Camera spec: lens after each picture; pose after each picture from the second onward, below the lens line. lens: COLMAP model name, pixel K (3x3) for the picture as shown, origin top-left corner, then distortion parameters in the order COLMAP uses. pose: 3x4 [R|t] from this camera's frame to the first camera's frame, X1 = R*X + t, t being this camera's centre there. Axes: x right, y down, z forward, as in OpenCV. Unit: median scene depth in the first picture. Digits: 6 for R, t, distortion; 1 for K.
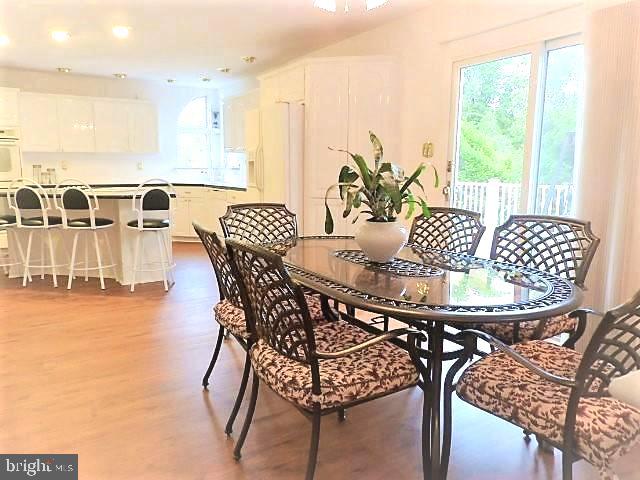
lens RADIAL K [[477.5, 0, 322.0], [0, 477.5, 240.7], [0, 0, 1]] dist [0.003335, 0.000102]
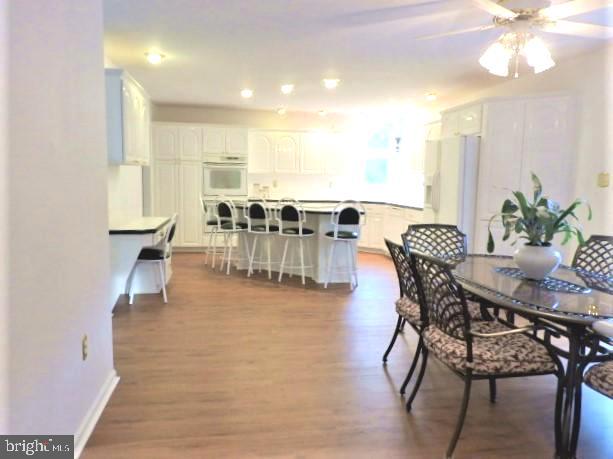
lens RADIAL K [[457.3, 0, 308.4], [0, 457.3, 230.1], [0, 0, 1]] dist [0.003335, 0.000102]
pose [[0.922019, 0.051880, -0.383654, 0.023017], [-0.071650, 0.996728, -0.037409, 0.004534], [0.380458, 0.061980, 0.922719, -0.226161]]
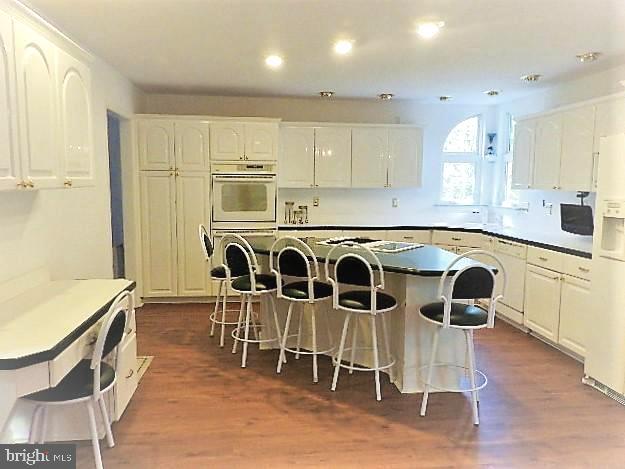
lens RADIAL K [[532.4, 0, 312.9], [0, 532.4, 256.2], [0, 0, 1]] dist [-0.045371, -0.000461]
pose [[0.894440, 0.058530, -0.443341, -0.377024], [-0.072806, 0.997230, -0.015231, -0.153455], [0.441222, 0.045901, 0.896223, 0.453422]]
